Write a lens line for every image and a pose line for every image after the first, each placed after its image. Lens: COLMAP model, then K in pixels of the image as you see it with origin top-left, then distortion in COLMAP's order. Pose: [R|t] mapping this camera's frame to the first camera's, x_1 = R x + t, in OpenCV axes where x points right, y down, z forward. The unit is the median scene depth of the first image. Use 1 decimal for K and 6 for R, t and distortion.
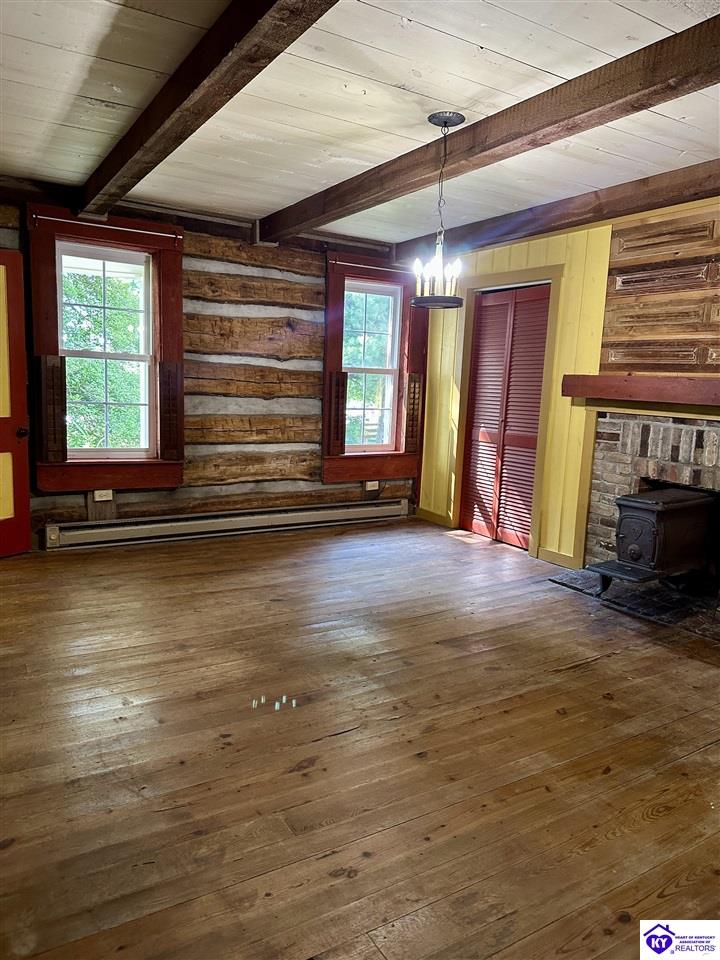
lens RADIAL K [[675.1, 0, 364.3], [0, 675.1, 467.6], [0, 0, 1]] dist [0.114936, -0.170279]
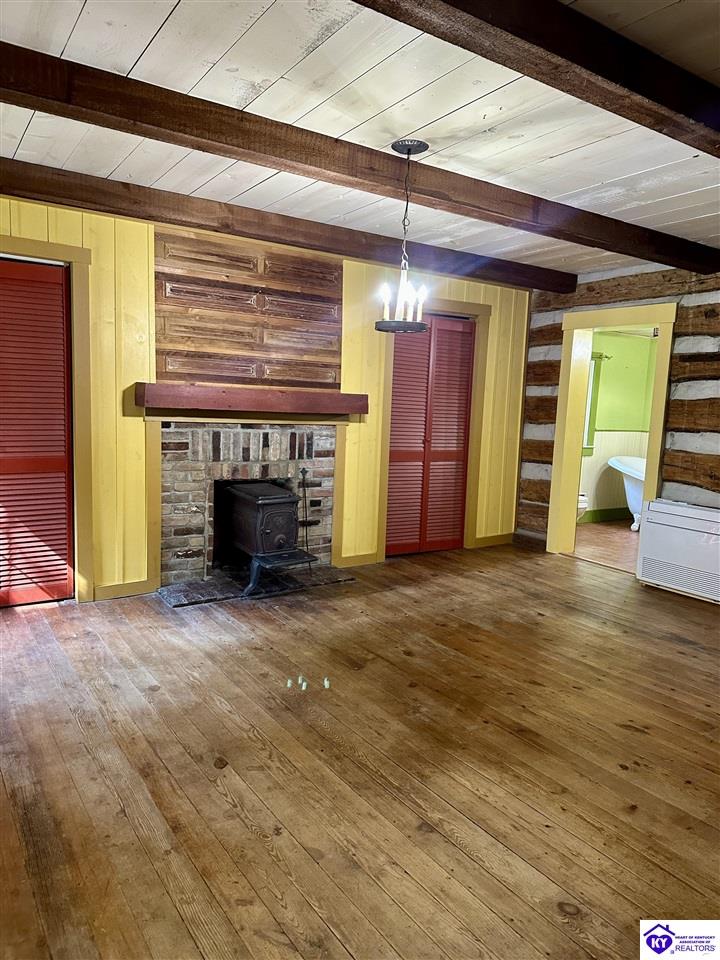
lens RADIAL K [[679.7, 0, 351.8], [0, 679.7, 484.8], [0, 0, 1]] dist [0.053798, -0.052231]
pose [[-0.041817, -0.164447, 0.985499, -0.697394], [0.091374, 0.981599, 0.167674, -0.146062], [-0.994938, 0.097061, -0.026021, 0.853377]]
